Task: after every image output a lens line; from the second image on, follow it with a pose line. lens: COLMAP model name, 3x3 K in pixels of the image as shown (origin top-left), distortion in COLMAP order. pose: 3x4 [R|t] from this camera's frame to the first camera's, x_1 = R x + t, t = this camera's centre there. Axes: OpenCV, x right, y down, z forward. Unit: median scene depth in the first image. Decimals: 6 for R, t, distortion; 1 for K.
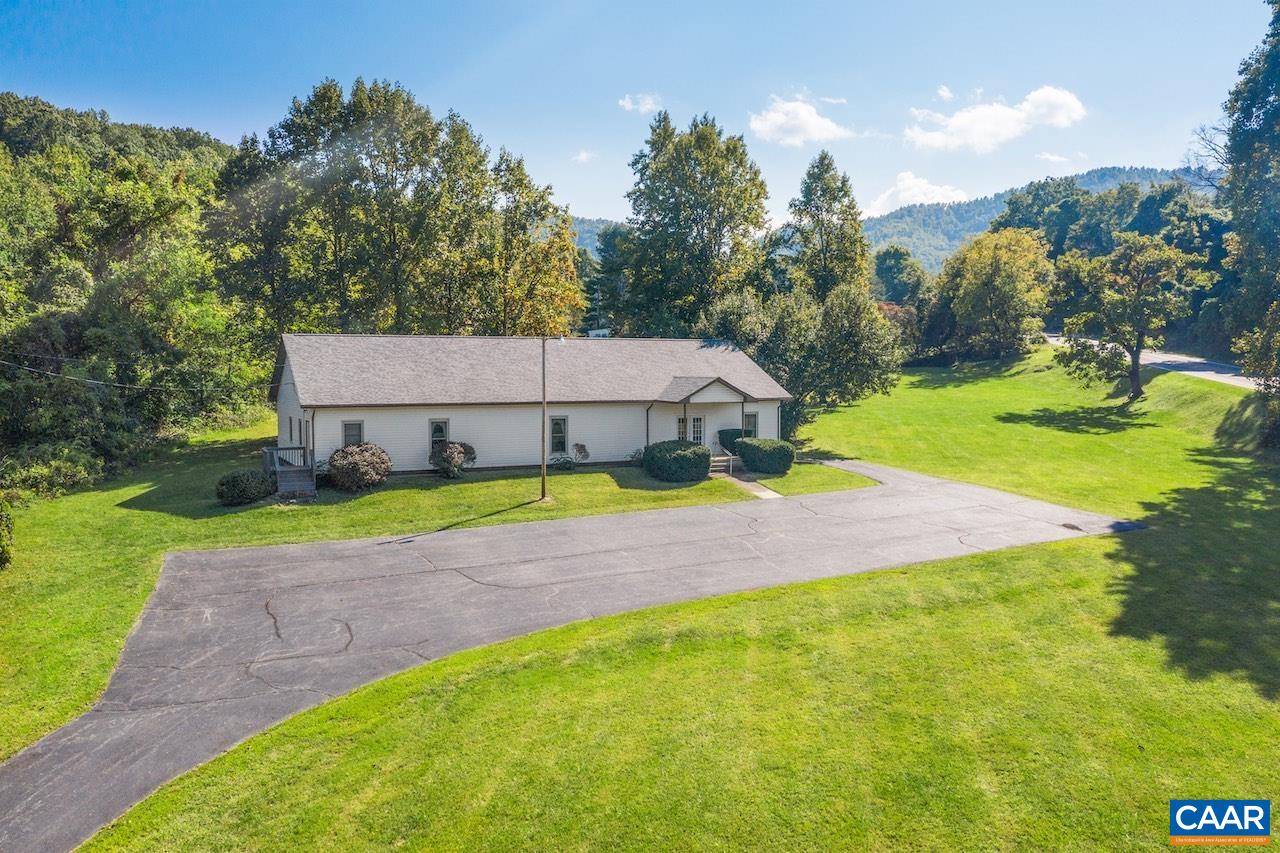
lens RADIAL K [[1005.9, 0, 640.0], [0, 1005.9, 426.5], [0, 0, 1]] dist [-0.018582, 0.004429]
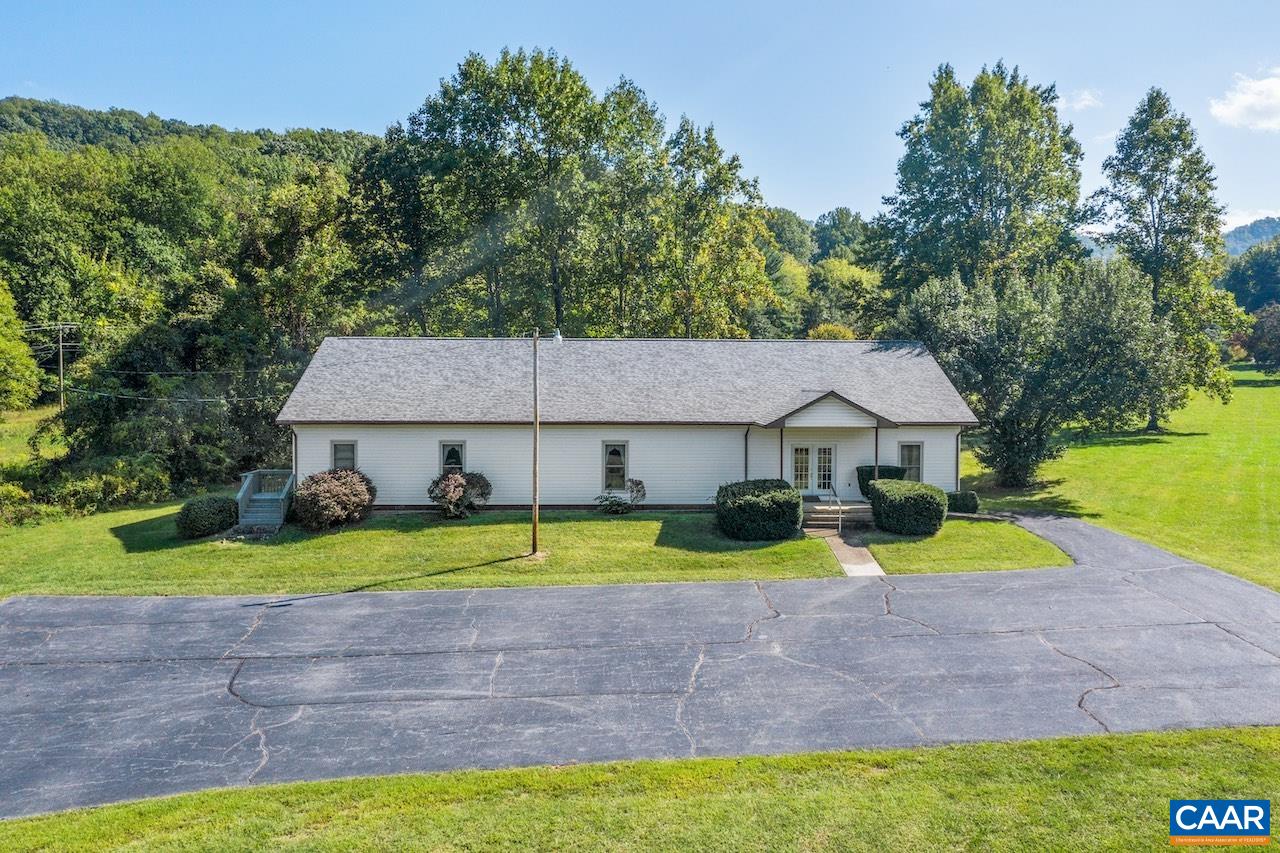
lens RADIAL K [[1005.9, 0, 640.0], [0, 1005.9, 426.5], [0, 0, 1]] dist [-0.018582, 0.004429]
pose [[0.918187, 0.020197, -0.395632, 0.214817], [-0.026816, 0.999578, -0.011207, -0.012233], [0.395239, 0.020899, 0.918341, 0.293278]]
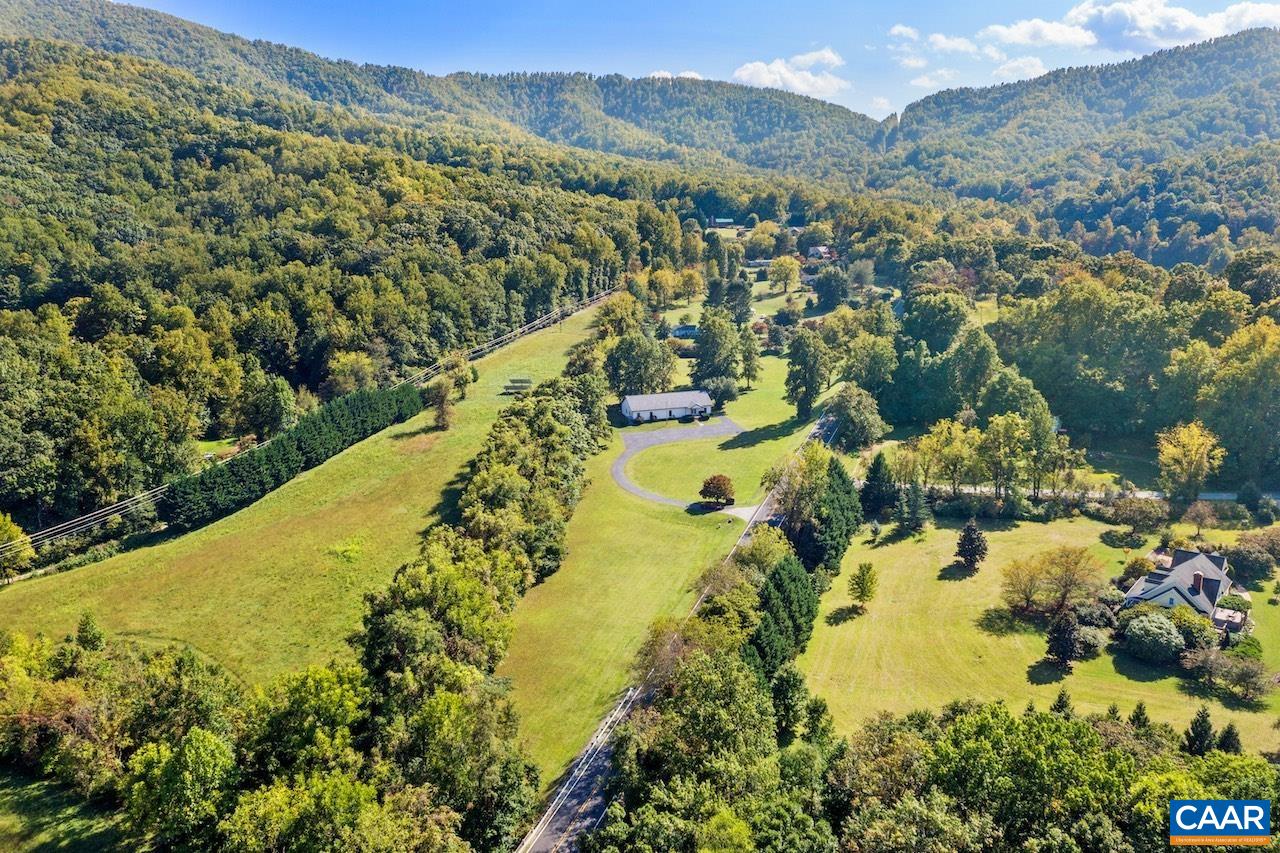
lens RADIAL K [[1005.9, 0, 640.0], [0, 1005.9, 426.5], [0, 0, 1]] dist [-0.018582, 0.004429]
pose [[0.984296, 0.018263, -0.175579, 0.750556], [0.011545, 0.985844, 0.167265, -0.866909], [0.176149, -0.166665, 0.970152, -4.596760]]
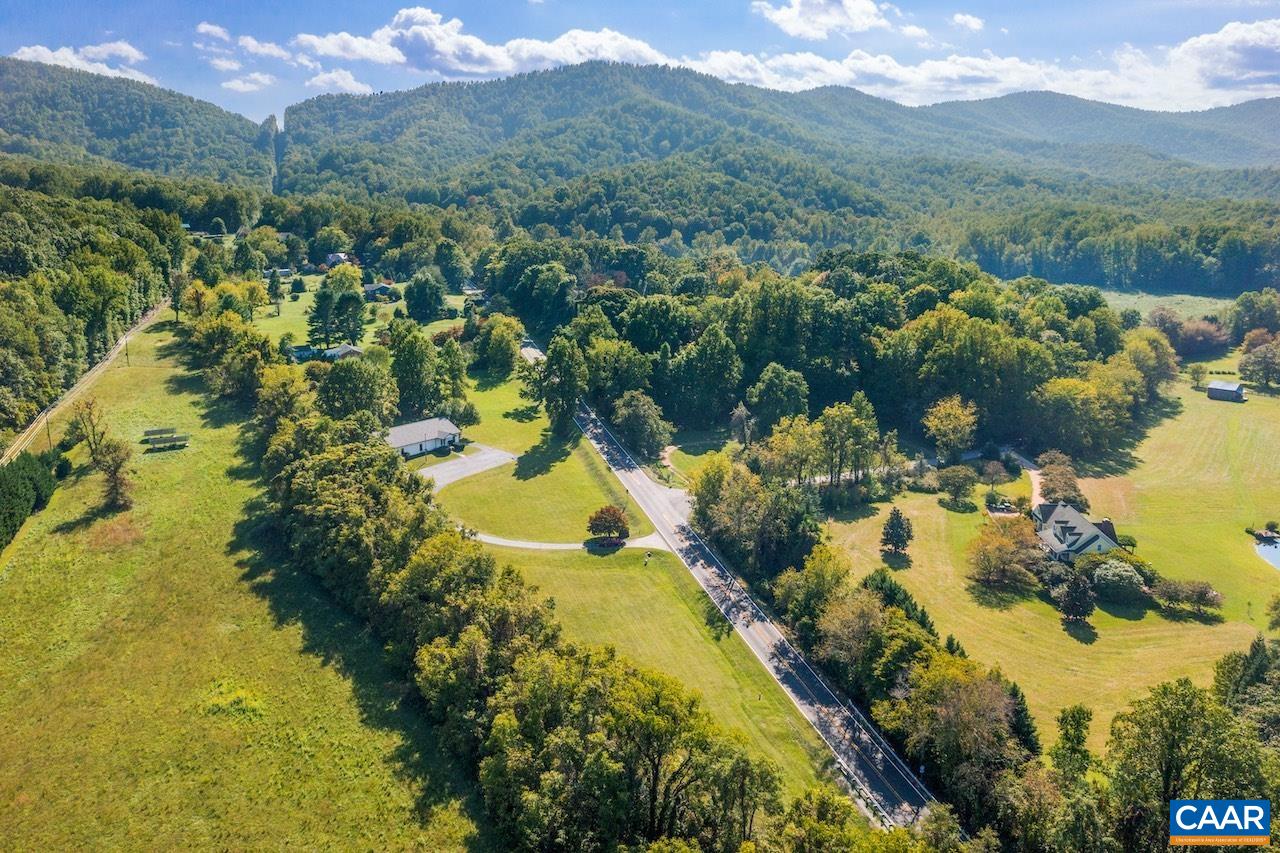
lens RADIAL K [[1005.9, 0, 640.0], [0, 1005.9, 426.5], [0, 0, 1]] dist [-0.018582, 0.004429]
pose [[0.896310, -0.099885, 0.432032, -1.201284], [0.026714, 0.984693, 0.172238, -0.889848], [-0.442623, -0.142837, 0.885258, -3.774828]]
